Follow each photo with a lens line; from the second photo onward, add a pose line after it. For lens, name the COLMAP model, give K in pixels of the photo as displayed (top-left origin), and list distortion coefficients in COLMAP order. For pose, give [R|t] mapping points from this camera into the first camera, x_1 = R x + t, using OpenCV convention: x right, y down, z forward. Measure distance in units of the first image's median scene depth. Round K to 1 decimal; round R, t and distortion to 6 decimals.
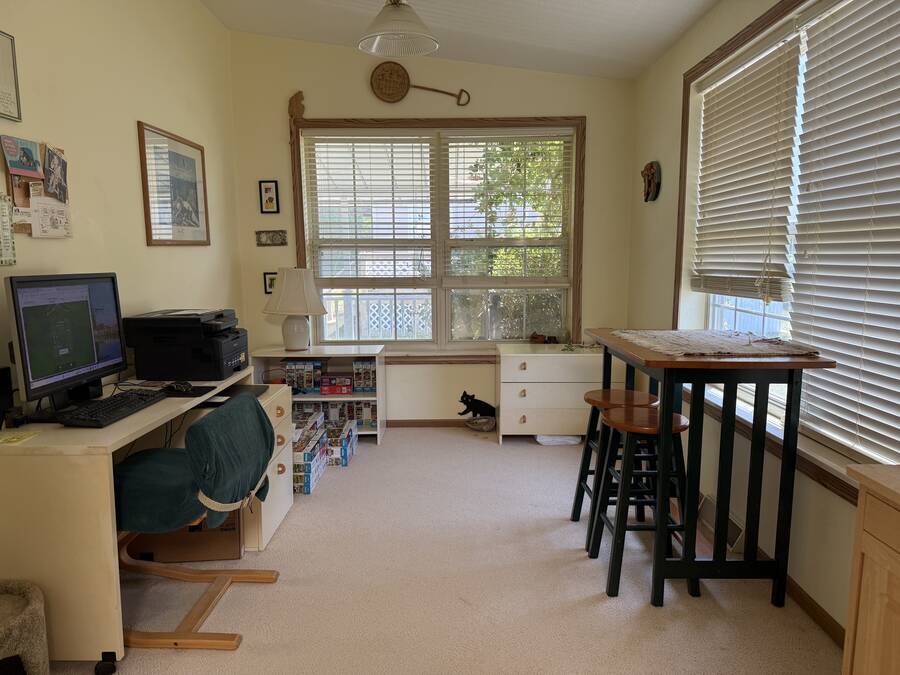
lens RADIAL K [[638.2, 0, 452.6], [0, 638.2, 342.5], [0, 0, 1]] dist [0.000940, -0.006612]
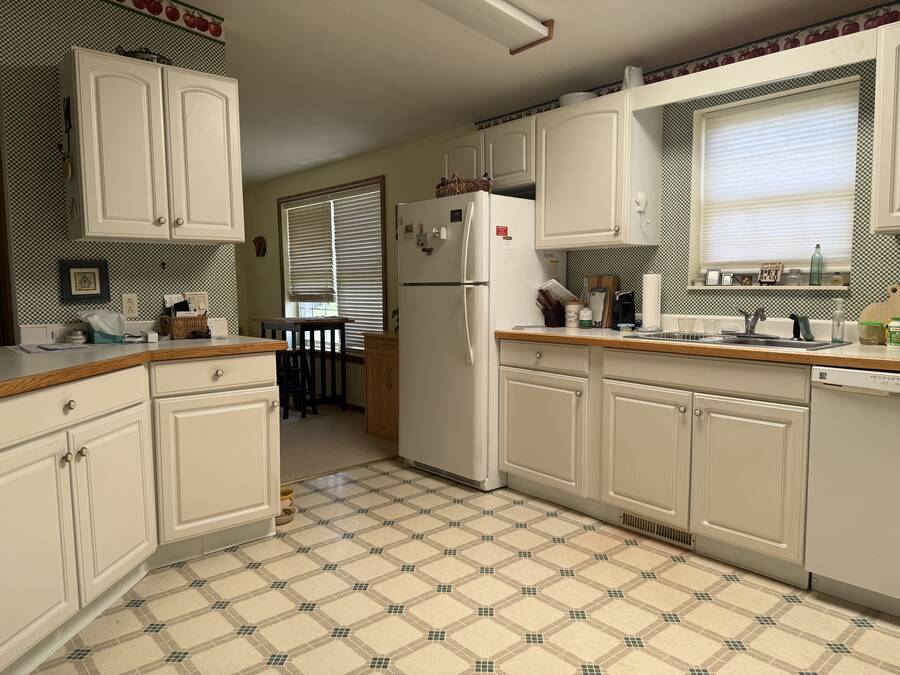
lens RADIAL K [[638.2, 0, 451.9], [0, 638.2, 337.7], [0, 0, 1]] dist [0.000940, -0.006612]
pose [[0.758887, -0.068819, 0.647576, -0.802031], [0.102572, 0.994620, -0.014504, 0.164355], [-0.643094, 0.077430, 0.761863, -1.260552]]
